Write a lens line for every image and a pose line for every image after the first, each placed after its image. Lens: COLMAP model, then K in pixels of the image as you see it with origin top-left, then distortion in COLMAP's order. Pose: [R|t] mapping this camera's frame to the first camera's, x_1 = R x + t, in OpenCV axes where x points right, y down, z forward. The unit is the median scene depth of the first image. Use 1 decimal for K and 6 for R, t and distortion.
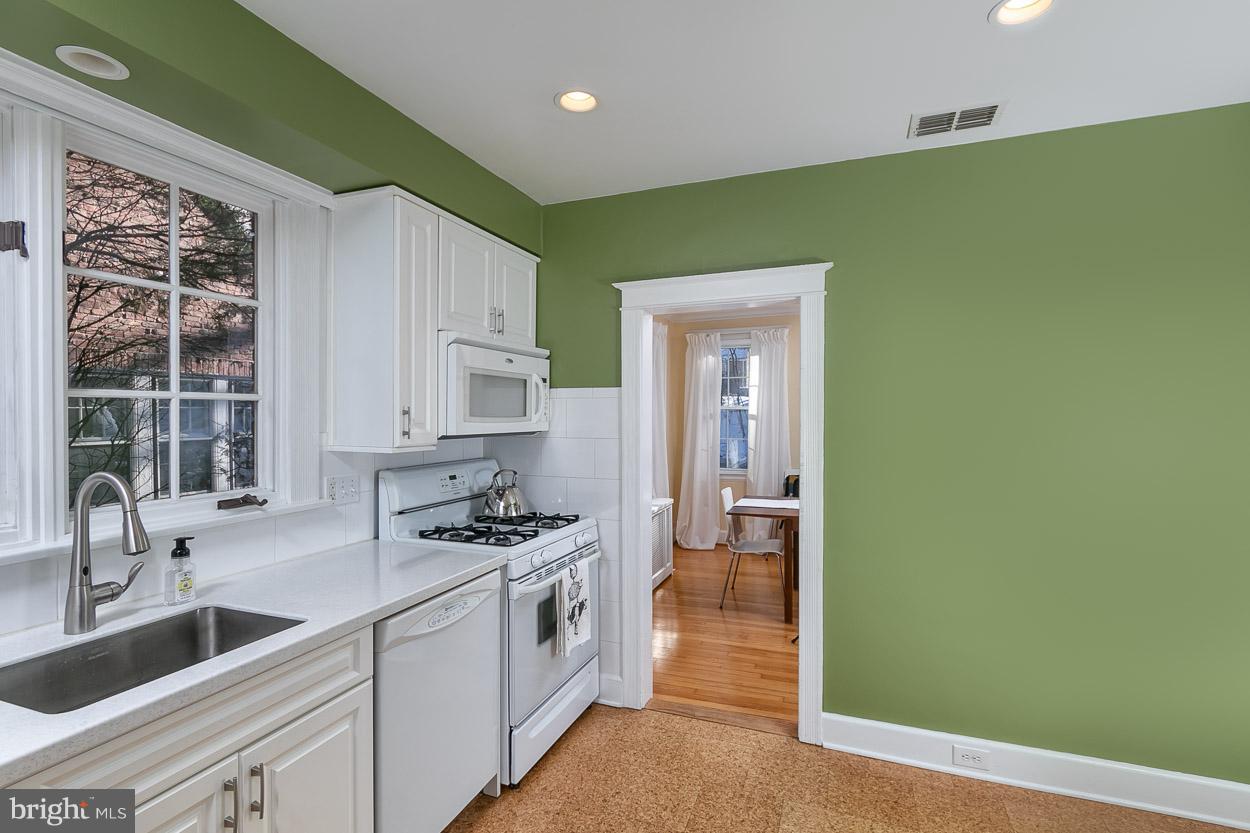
lens RADIAL K [[576.1, 0, 626.2], [0, 576.1, 422.9], [0, 0, 1]] dist [-0.002124, -0.000165]
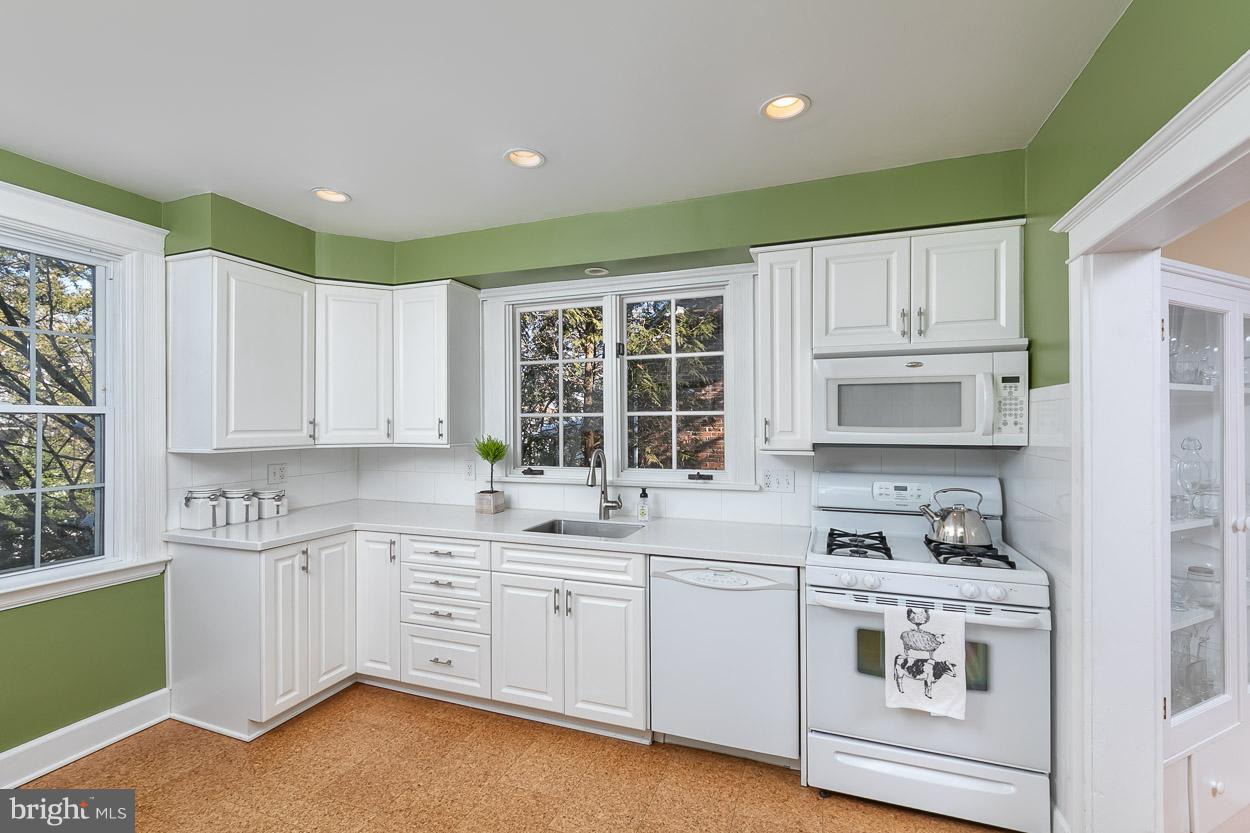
lens RADIAL K [[569.5, 0, 627.7], [0, 569.5, 421.8], [0, 0, 1]] dist [0.002047, 0.000496]
pose [[0.026040, 0.000350, -0.999661, 0.719309], [-0.013476, 0.999909, -0.000001, -0.012715], [0.999570, 0.013471, 0.026042, 0.570752]]
